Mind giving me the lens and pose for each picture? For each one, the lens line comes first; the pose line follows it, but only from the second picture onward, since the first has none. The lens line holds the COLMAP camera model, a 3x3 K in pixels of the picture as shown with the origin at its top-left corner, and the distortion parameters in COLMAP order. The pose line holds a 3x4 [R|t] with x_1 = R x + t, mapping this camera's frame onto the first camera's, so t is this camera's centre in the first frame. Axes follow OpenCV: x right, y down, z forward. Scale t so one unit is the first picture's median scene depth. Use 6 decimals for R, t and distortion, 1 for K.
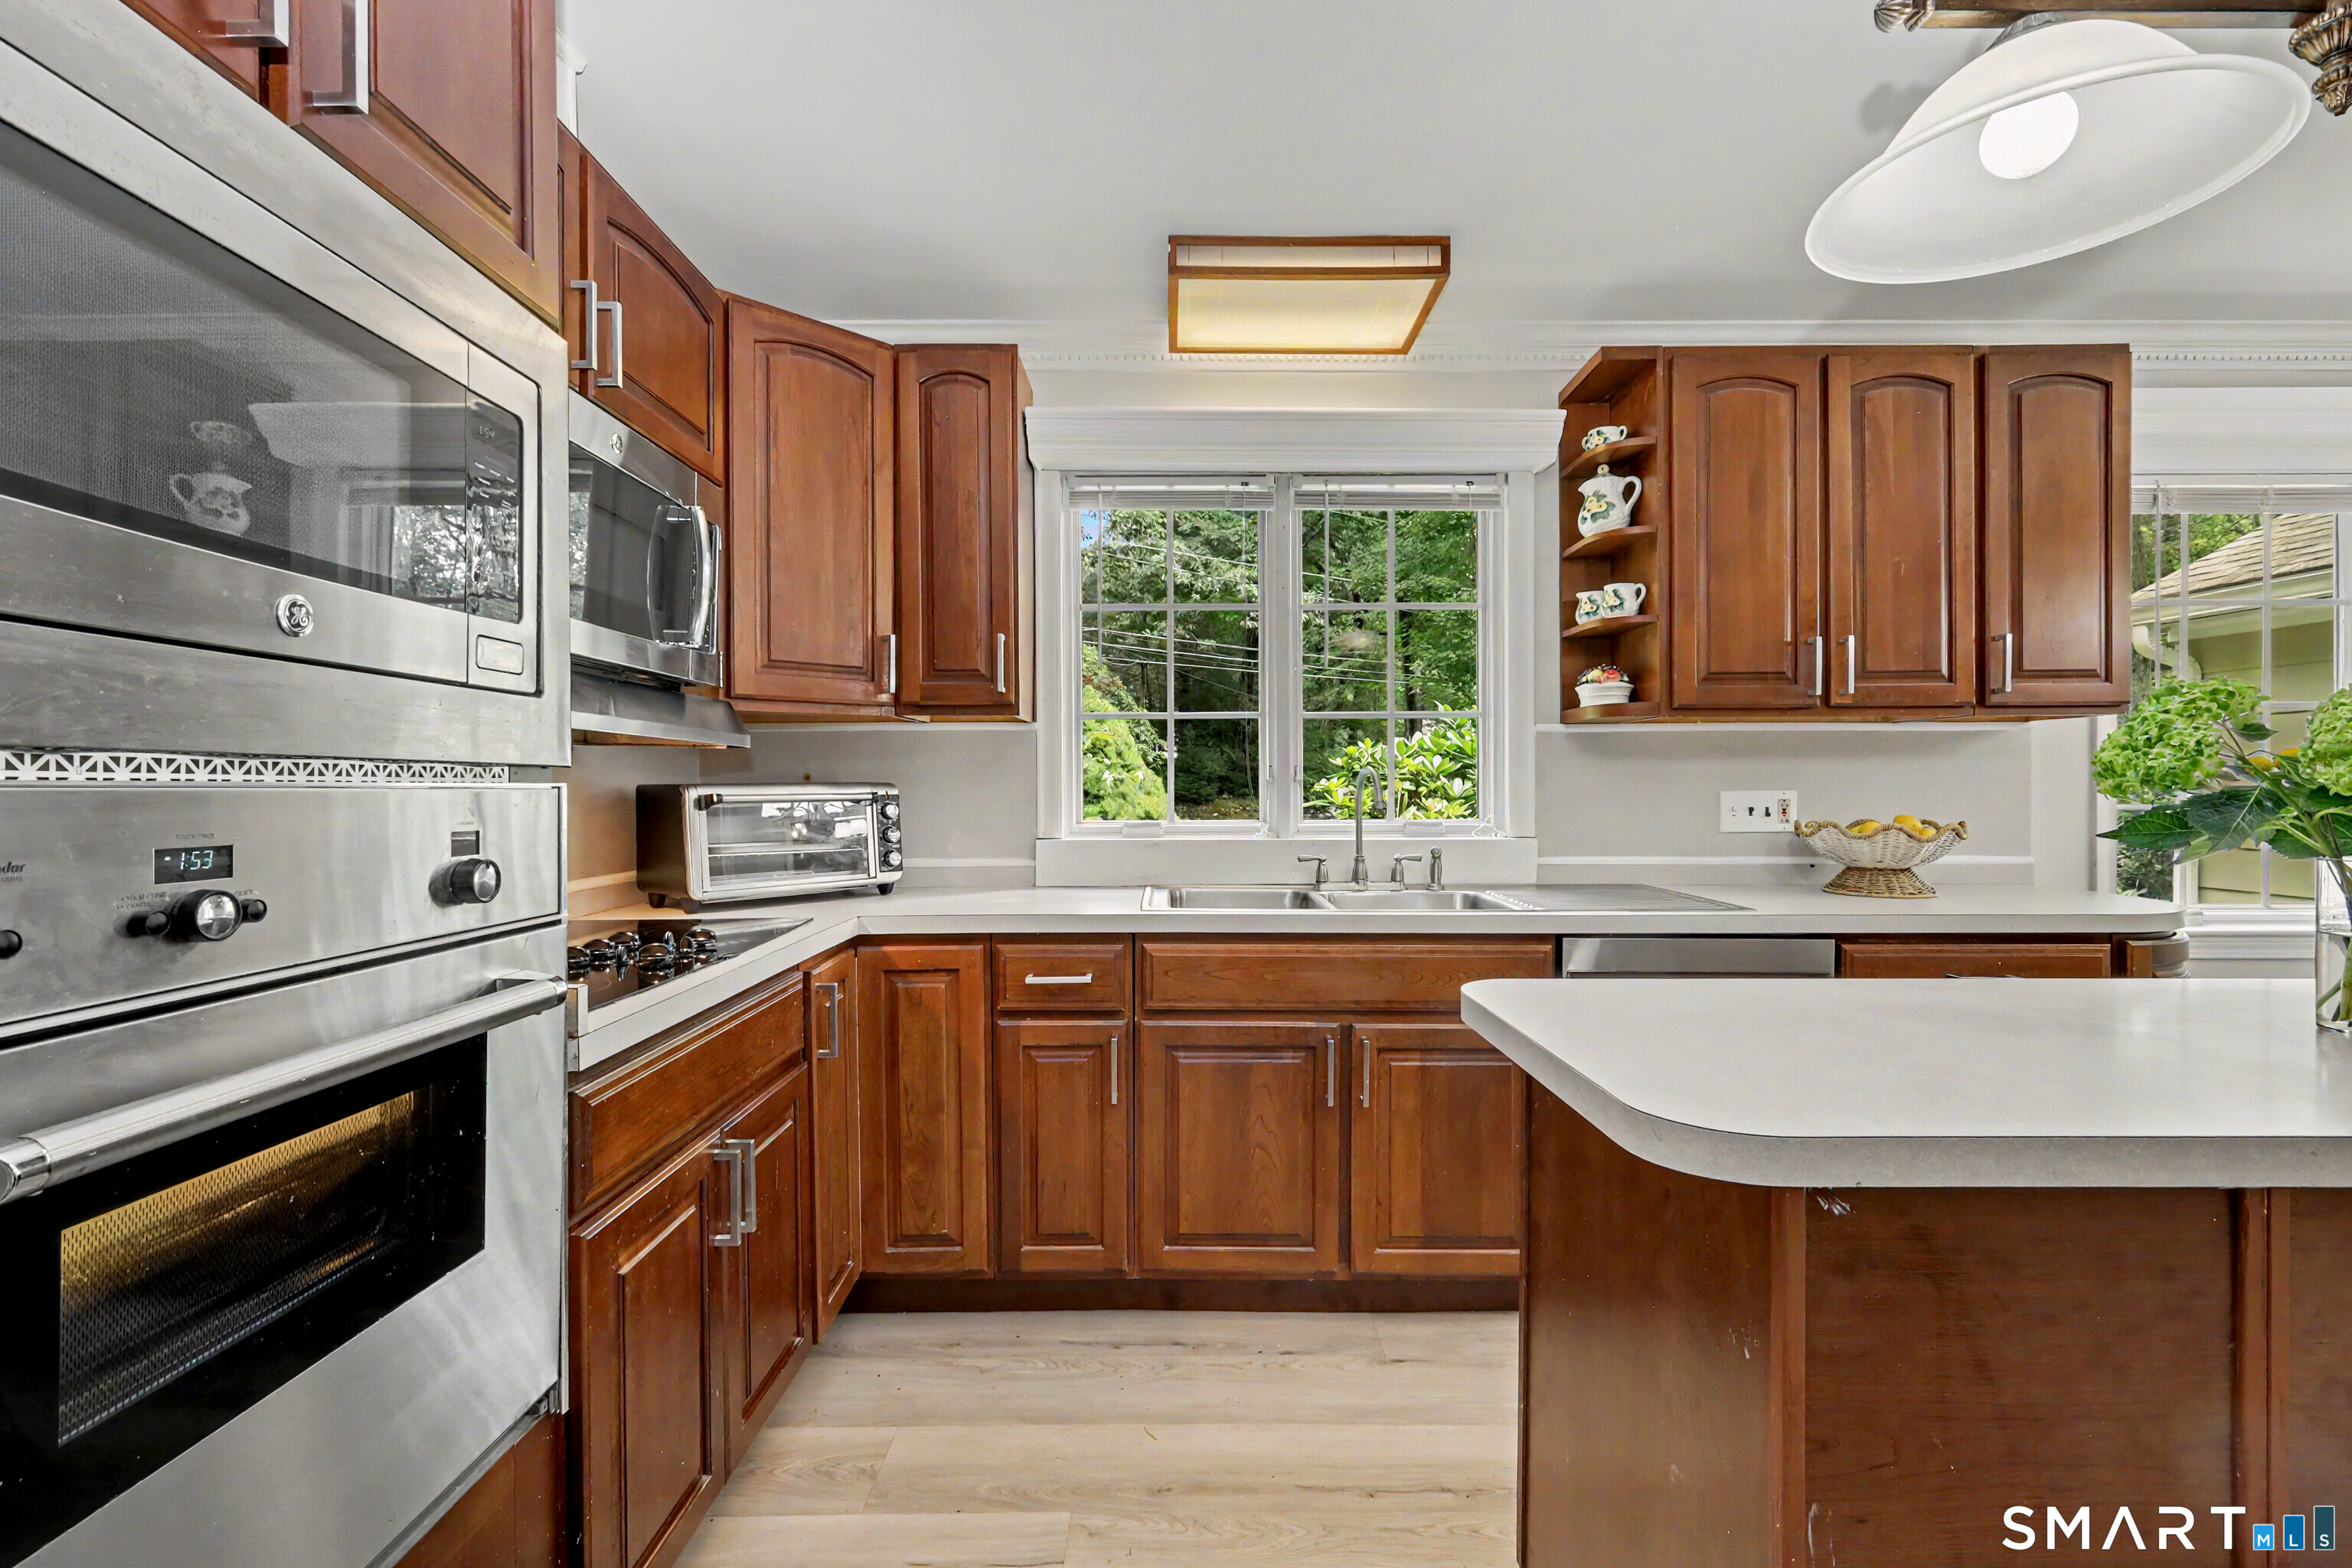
lens RADIAL K [[1029.3, 0, 1176.0], [0, 1029.3, 784.0], [0, 0, 1]] dist [0.001783, 0.000087]
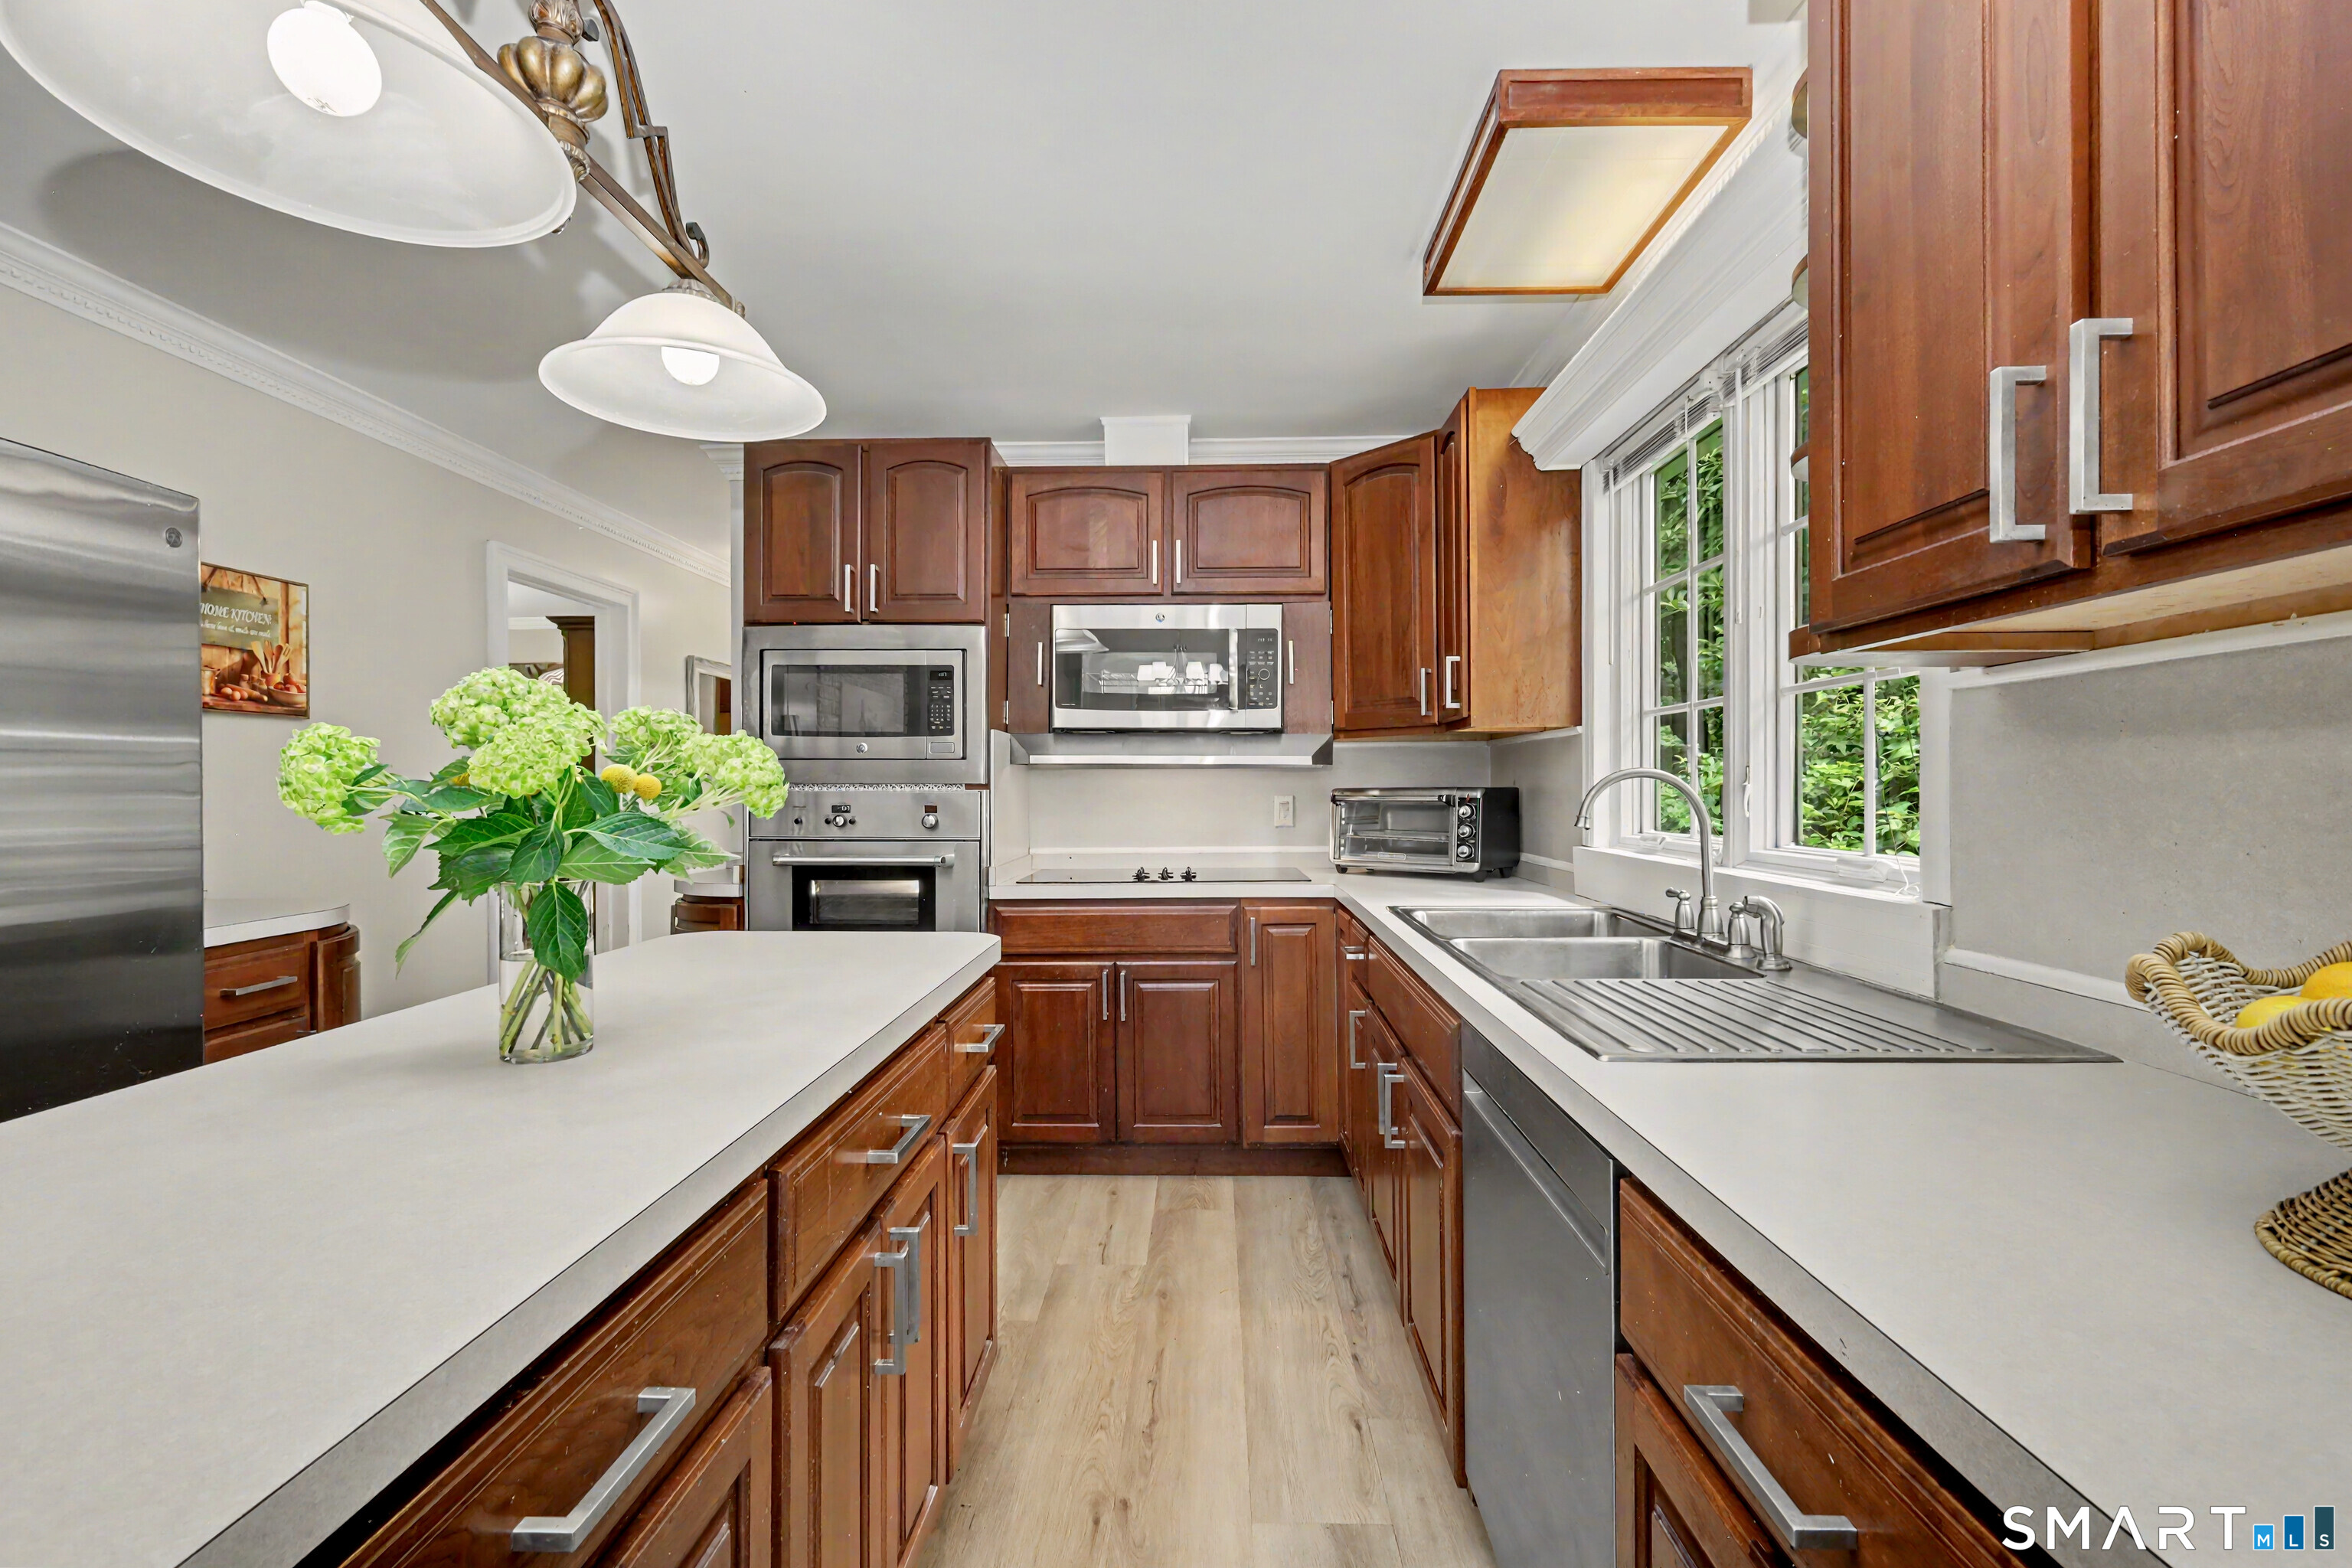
lens RADIAL K [[1030.3, 0, 1185.3], [0, 1030.3, 760.3], [0, 0, 1]] dist [0.000458, -0.000044]
pose [[-0.022899, -0.019351, -0.999550, 0.954538], [0.003720, 0.999804, -0.019441, -0.011081], [0.999731, -0.004164, -0.022823, 0.723964]]
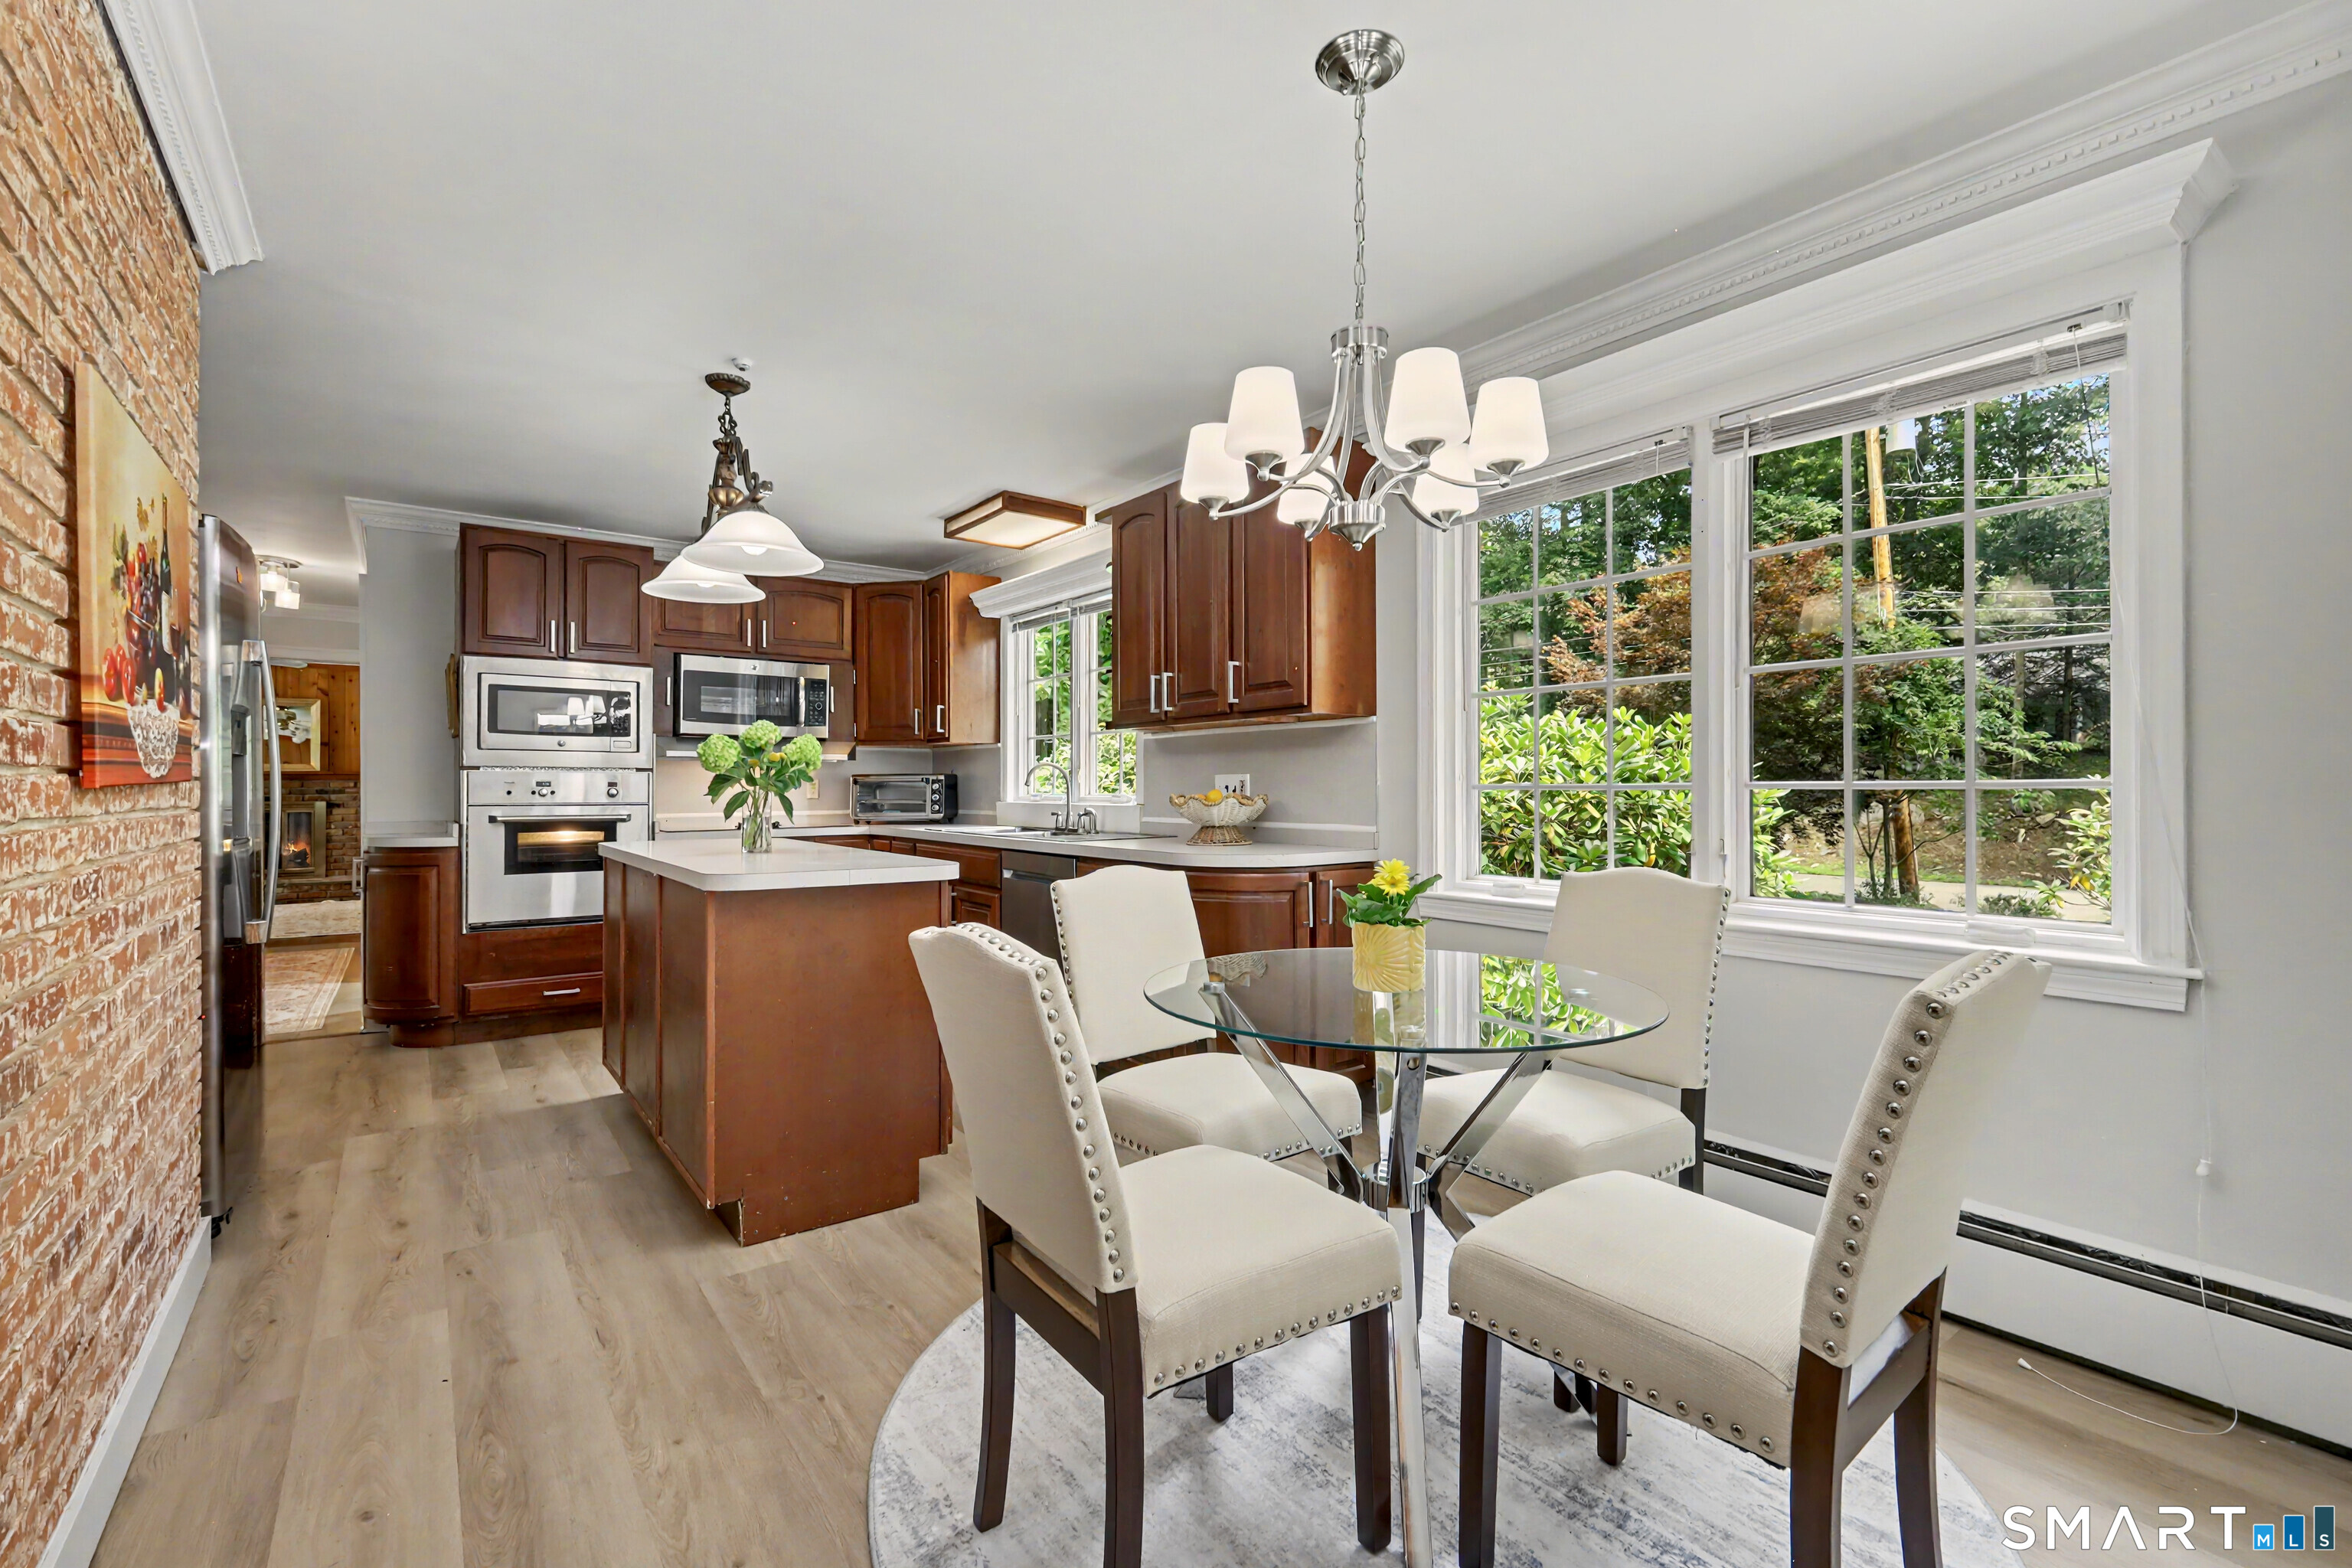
lens RADIAL K [[1026.7, 0, 1172.6], [0, 1026.7, 779.8], [0, 0, 1]] dist [0.001757, -0.000269]
pose [[0.597573, -0.004205, -0.801803, 1.858719], [0.000077, 0.999987, -0.005187, 0.023670], [0.801814, 0.003038, 0.597565, 0.092329]]
